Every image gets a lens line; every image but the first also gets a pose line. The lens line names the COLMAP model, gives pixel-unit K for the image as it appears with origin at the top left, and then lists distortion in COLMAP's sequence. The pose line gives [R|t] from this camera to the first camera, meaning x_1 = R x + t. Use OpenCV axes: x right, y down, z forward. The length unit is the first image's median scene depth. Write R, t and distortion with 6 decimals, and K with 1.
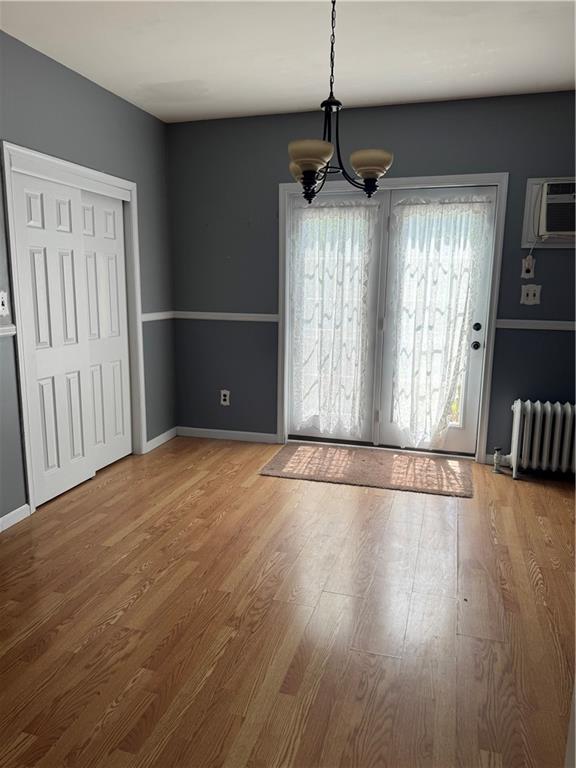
lens RADIAL K [[546.8, 0, 288.5], [0, 546.8, 385.4], [0, 0, 1]] dist [0.016337, -0.046032]
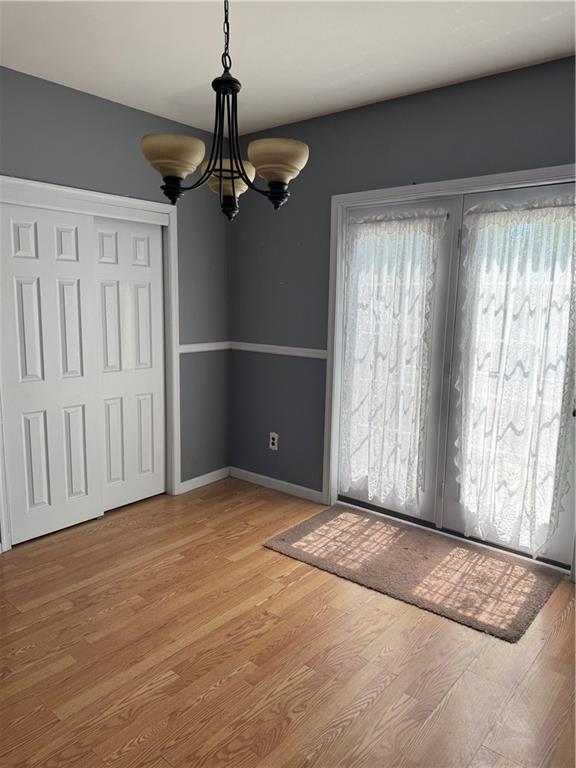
lens RADIAL K [[546.8, 0, 286.0], [0, 546.8, 378.3], [0, 0, 1]] dist [0.016337, -0.046032]
pose [[0.920355, 0.062011, -0.386136, 0.265361], [-0.077753, 0.996652, -0.025269, -0.065910], [0.383276, 0.053280, 0.922096, 0.222092]]
